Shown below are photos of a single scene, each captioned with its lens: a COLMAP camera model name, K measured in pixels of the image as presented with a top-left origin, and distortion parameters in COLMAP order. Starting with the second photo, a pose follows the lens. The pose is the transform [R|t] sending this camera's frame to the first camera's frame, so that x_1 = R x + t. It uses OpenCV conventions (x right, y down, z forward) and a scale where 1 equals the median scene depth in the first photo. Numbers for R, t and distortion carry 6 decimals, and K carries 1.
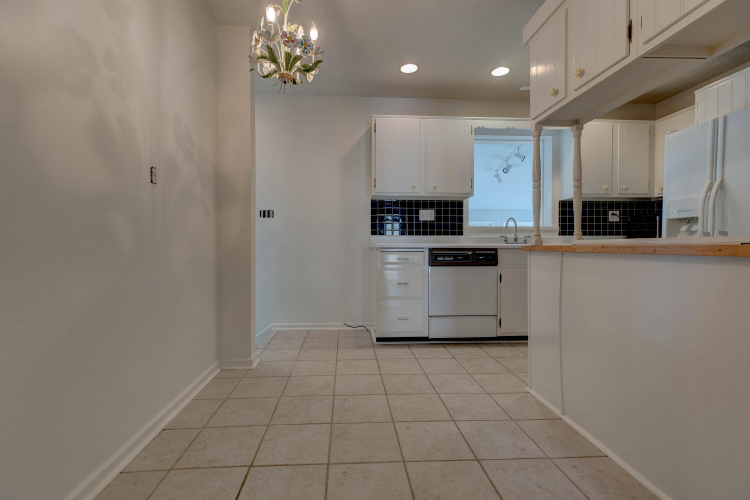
lens RADIAL K [[346.4, 0, 370.1], [0, 346.4, 249.1], [0, 0, 1]] dist [0.003654, 0.000335]
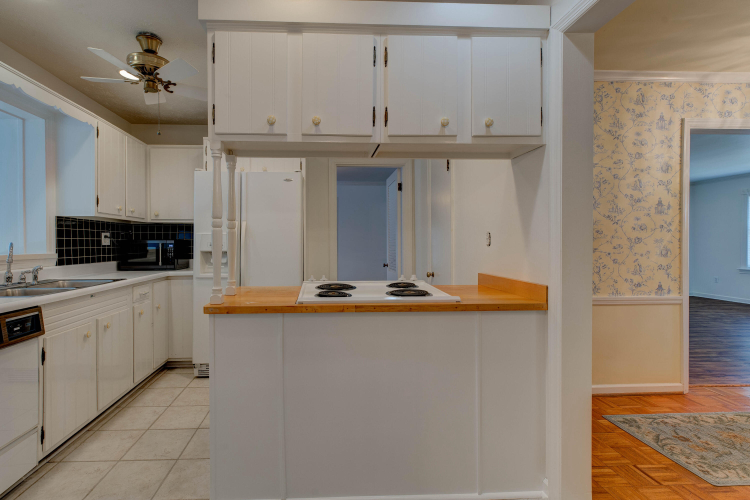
lens RADIAL K [[346.4, 0, 346.9], [0, 346.4, 246.3], [0, 0, 1]] dist [0.003654, 0.000335]
pose [[0.017939, -0.005661, 0.999823, -0.156613], [0.011738, 0.999916, 0.005451, -0.080595], [-0.999770, 0.011639, 0.018004, 0.424618]]
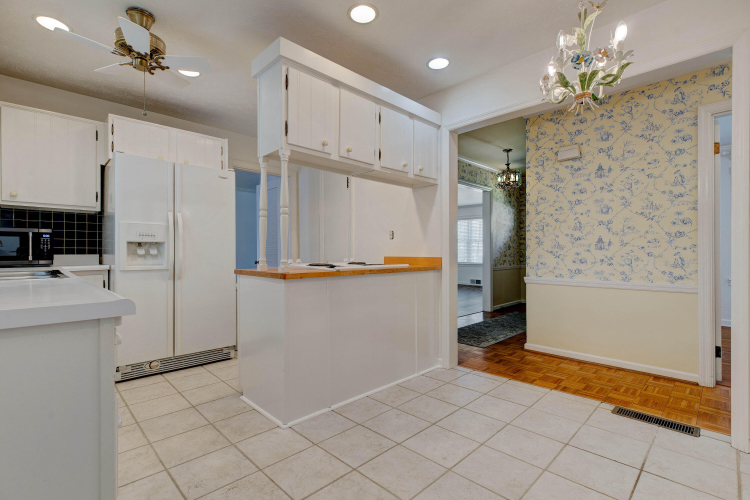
lens RADIAL K [[346.4, 0, 363.9], [0, 346.4, 253.0], [0, 0, 1]] dist [0.003654, 0.000335]
pose [[-0.641340, 0.003188, 0.767250, -0.245888], [0.010720, 0.999931, 0.004806, -0.041785], [-0.767182, 0.011307, -0.641330, 0.872166]]
